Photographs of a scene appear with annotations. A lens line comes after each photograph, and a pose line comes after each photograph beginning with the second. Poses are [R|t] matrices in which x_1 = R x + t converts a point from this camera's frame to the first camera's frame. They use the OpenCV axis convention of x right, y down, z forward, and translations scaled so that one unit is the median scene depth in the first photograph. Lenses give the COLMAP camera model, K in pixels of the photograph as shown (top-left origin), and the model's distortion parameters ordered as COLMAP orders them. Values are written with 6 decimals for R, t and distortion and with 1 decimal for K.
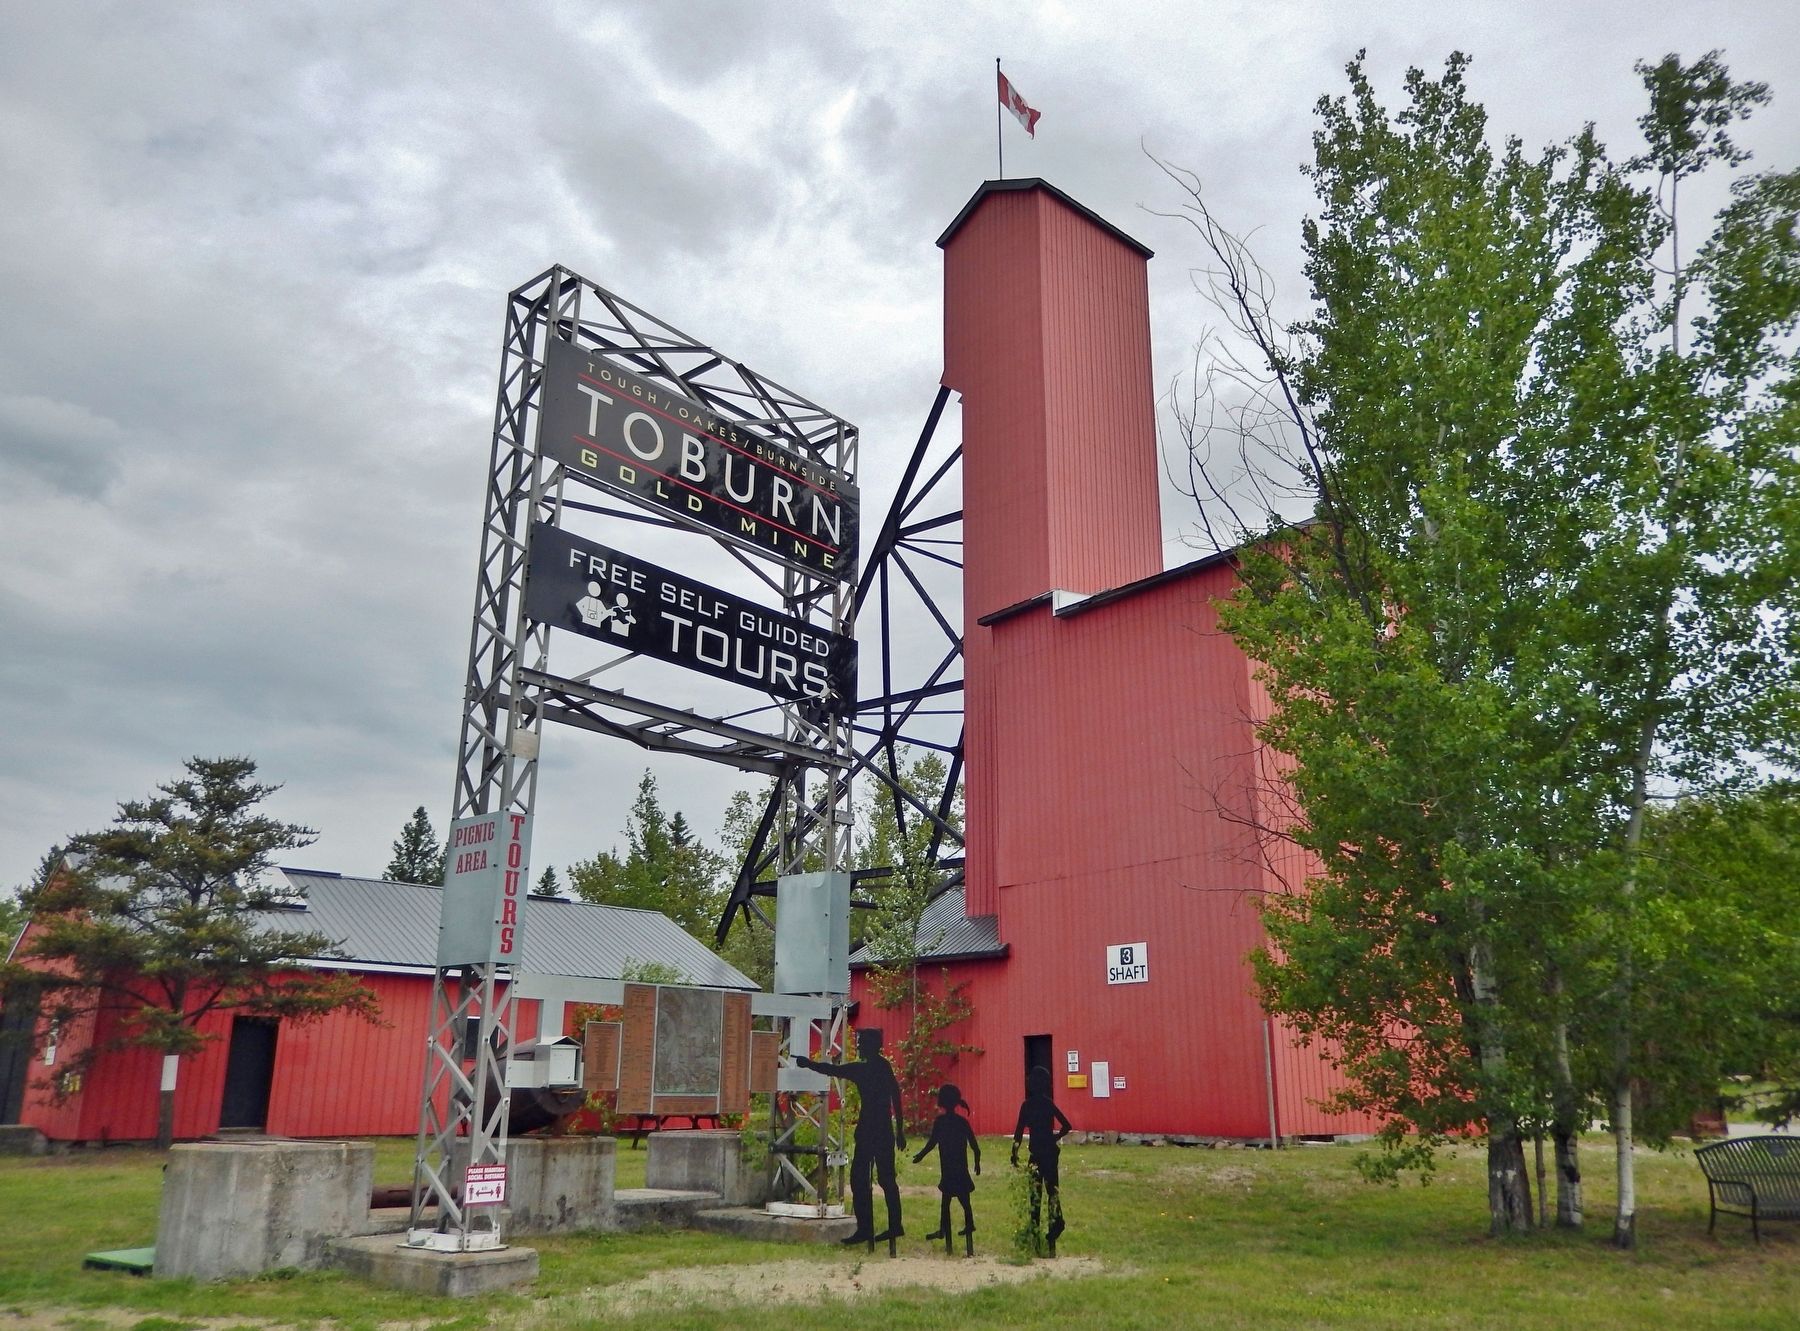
lens RADIAL K [[1361.9, 0, 909.7], [0, 1361.9, 696.5], [0, 0, 1]] dist [0.021097, -0.014569]
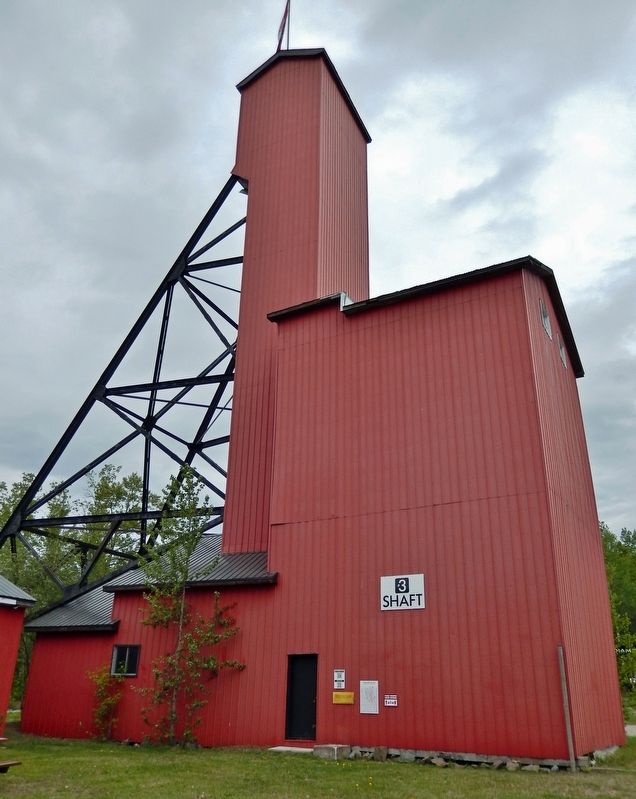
lens RADIAL K [[647.3, 0, 314.4], [0, 647.3, 435.9], [0, 0, 1]] dist [0.022796, -0.028956]
pose [[0.932549, 0.147883, 0.329367, -0.103475], [-0.117533, 0.986920, -0.110341, 0.132253], [-0.341376, 0.064187, 0.937733, 0.497235]]
